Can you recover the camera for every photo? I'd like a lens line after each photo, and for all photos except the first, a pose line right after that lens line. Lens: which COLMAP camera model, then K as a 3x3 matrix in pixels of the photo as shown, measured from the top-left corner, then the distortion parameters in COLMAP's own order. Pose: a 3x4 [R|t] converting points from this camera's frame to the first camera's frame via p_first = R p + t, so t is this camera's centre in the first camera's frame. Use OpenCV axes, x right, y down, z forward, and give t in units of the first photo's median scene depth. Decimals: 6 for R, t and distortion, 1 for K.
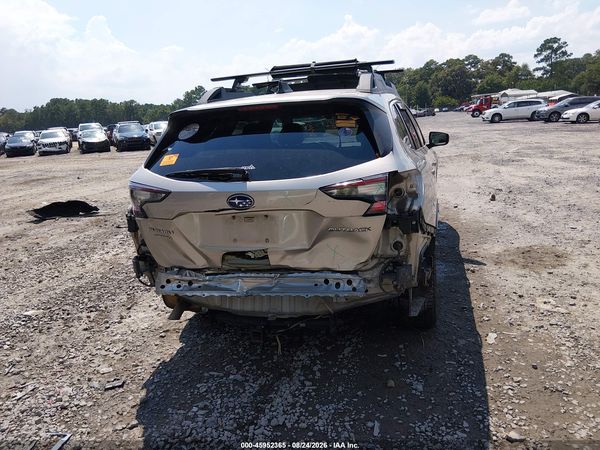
lens RADIAL K [[456.9, 0, 300.5], [0, 456.9, 222.6], [0, 0, 1]] dist [0.069309, -0.120868]
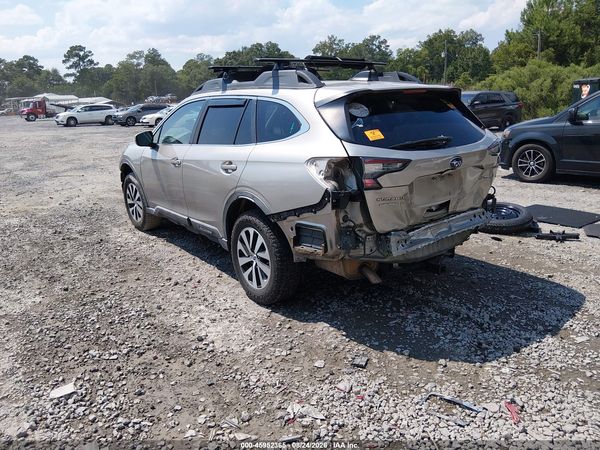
lens RADIAL K [[456.9, 0, 300.2], [0, 456.9, 224.8], [0, 0, 1]] dist [0.069309, -0.120868]
pose [[0.601432, -0.158141, 0.783116, -1.245430], [0.164287, 0.983746, 0.072484, -0.034105], [-0.781850, 0.085062, 0.617637, 0.476290]]
